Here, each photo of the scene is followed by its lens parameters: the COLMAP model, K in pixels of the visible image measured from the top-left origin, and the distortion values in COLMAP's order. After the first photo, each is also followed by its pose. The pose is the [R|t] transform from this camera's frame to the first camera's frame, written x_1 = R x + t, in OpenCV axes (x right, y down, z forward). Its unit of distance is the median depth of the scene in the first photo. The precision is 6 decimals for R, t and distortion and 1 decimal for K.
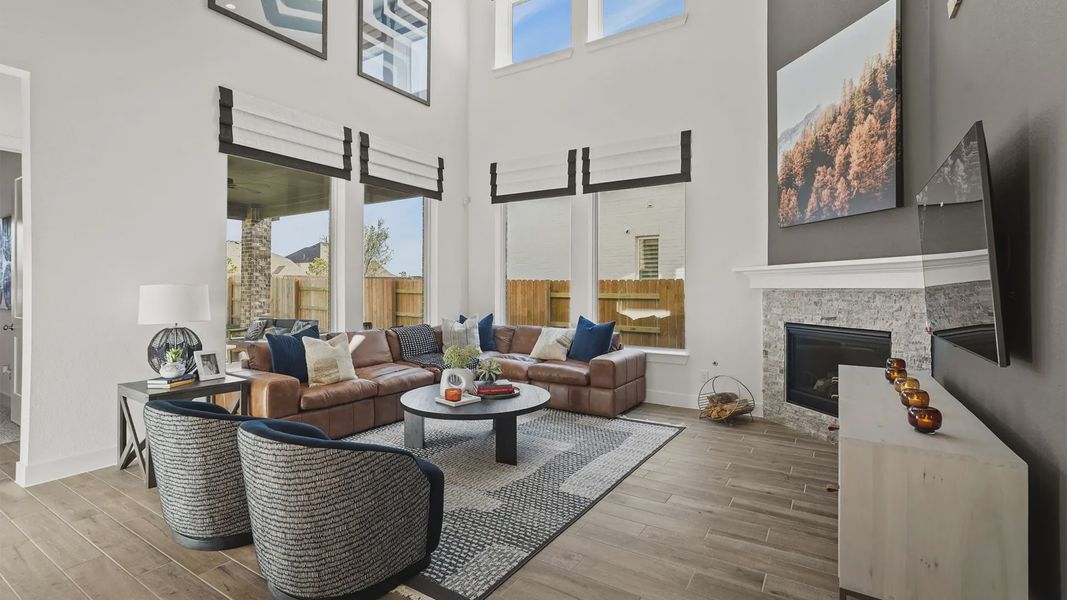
lens RADIAL K [[472.5, 0, 552.8], [0, 472.5, 287.3], [0, 0, 1]] dist [-0.001501, 0.001553]
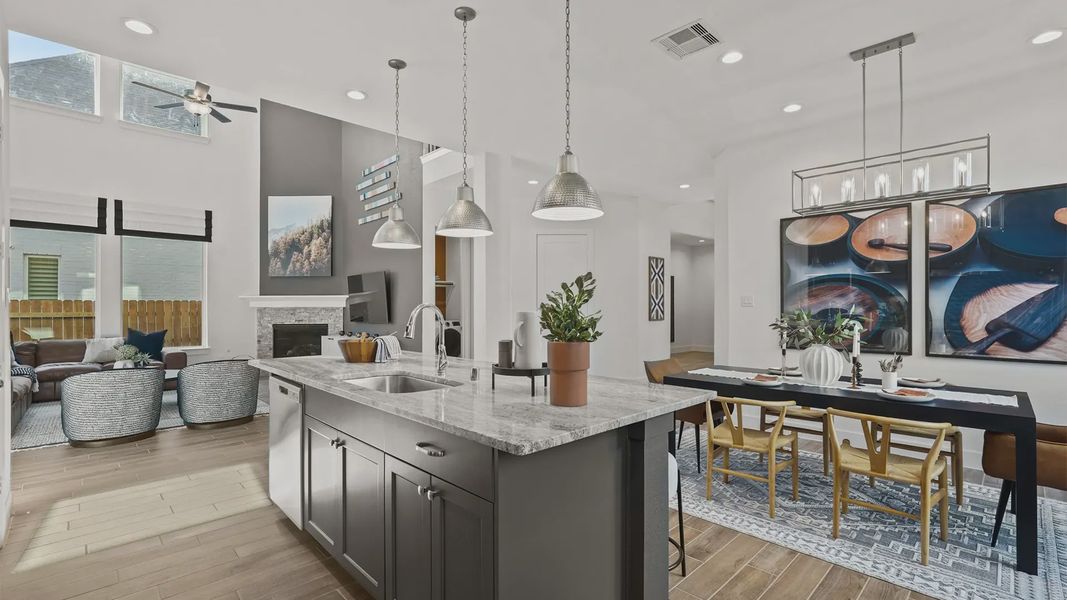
lens RADIAL K [[472.5, 0, 536.0], [0, 472.5, 305.7], [0, 0, 1]] dist [-0.001501, 0.001553]
pose [[0.252175, 0.004124, 0.967673, -1.247750], [0.000811, 0.999990, -0.004474, 0.006098], [-0.967681, 0.001913, 0.252169, -0.623869]]
